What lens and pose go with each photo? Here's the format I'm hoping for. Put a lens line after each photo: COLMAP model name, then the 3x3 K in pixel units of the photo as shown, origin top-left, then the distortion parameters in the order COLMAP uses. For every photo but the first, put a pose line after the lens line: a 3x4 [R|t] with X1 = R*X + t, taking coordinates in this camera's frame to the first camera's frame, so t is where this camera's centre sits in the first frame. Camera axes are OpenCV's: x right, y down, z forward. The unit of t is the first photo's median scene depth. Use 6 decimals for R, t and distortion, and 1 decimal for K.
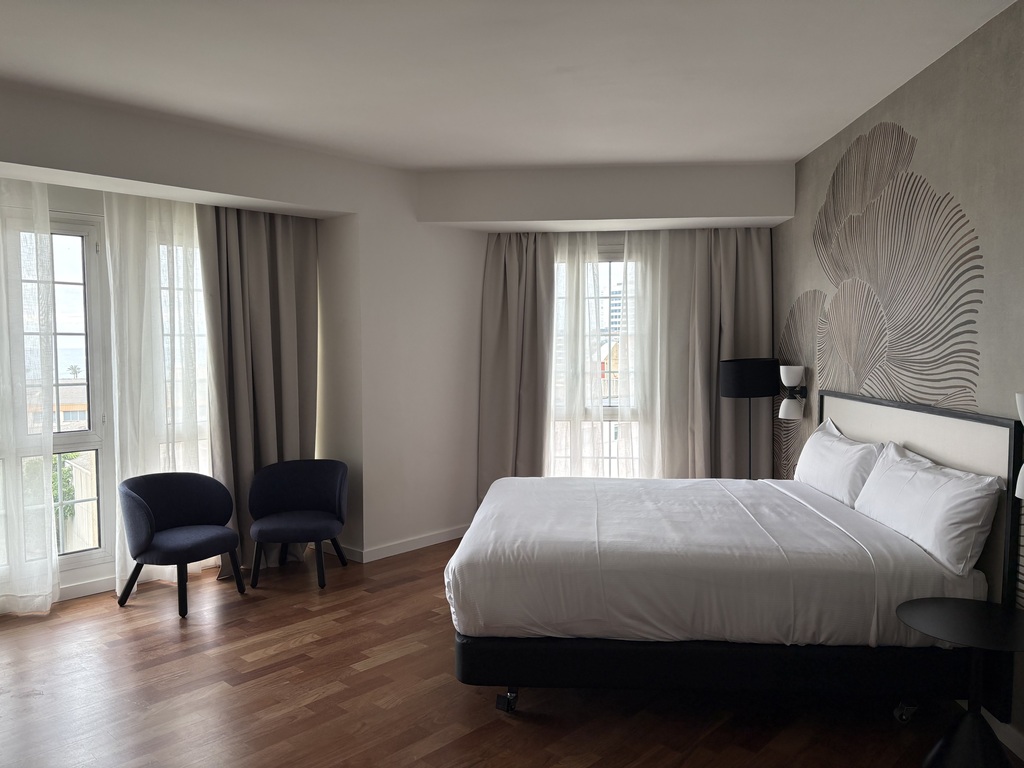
lens RADIAL K [[769.8, 0, 511.5], [0, 769.8, 390.9], [0, 0, 1]] dist [0.044811, 0.000089]
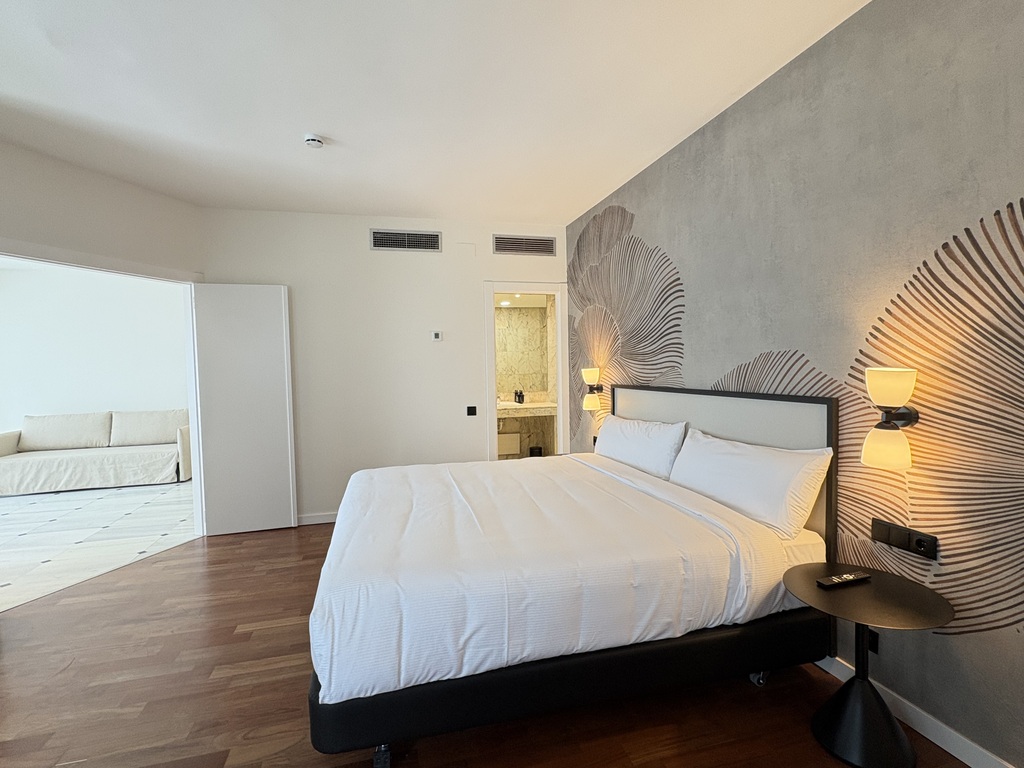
lens RADIAL K [[493.5, 0, 510.4], [0, 493.5, 383.7], [0, 0, 1]] dist [0.001804, -0.000247]
pose [[0.948411, -0.020066, 0.316407, -0.046368], [0.028971, 0.999305, -0.023464, 0.038337], [-0.315717, 0.031420, 0.948333, 0.138460]]
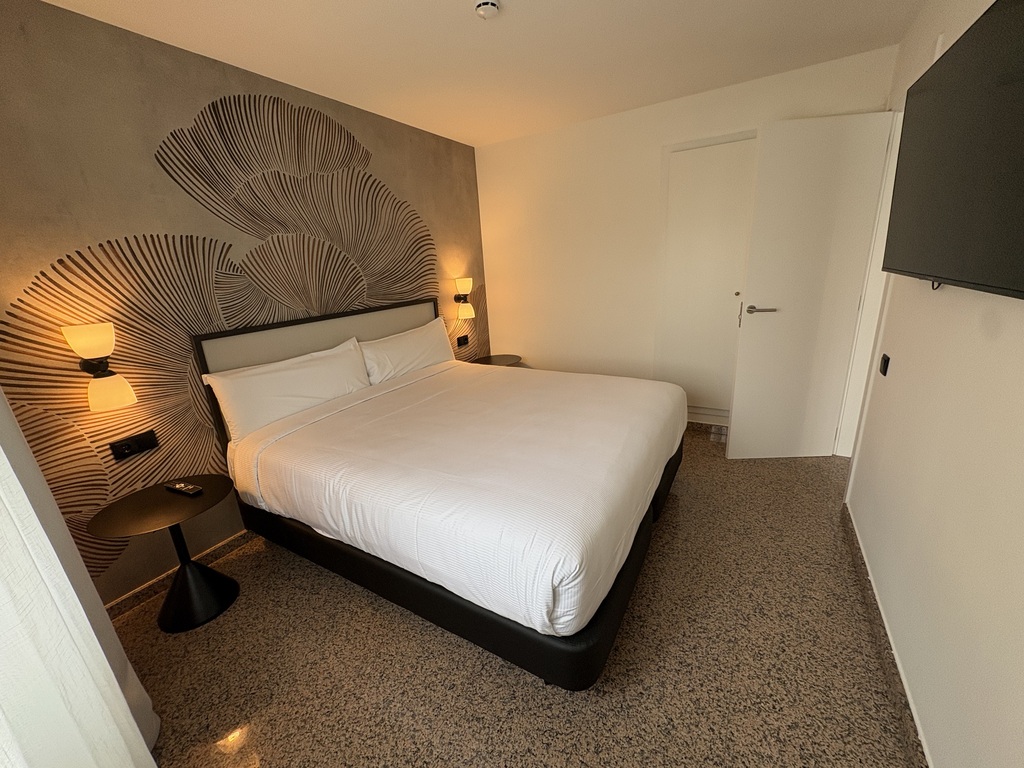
lens RADIAL K [[407.2, 0, 510.3], [0, 407.2, 378.2], [0, 0, 1]] dist [-0.001674, 0.000139]
pose [[-0.883008, -0.061762, 0.465276, -0.150627], [0.102664, 0.941884, 0.319865, -0.125370], [-0.457992, 0.330211, -0.825351, 1.706237]]
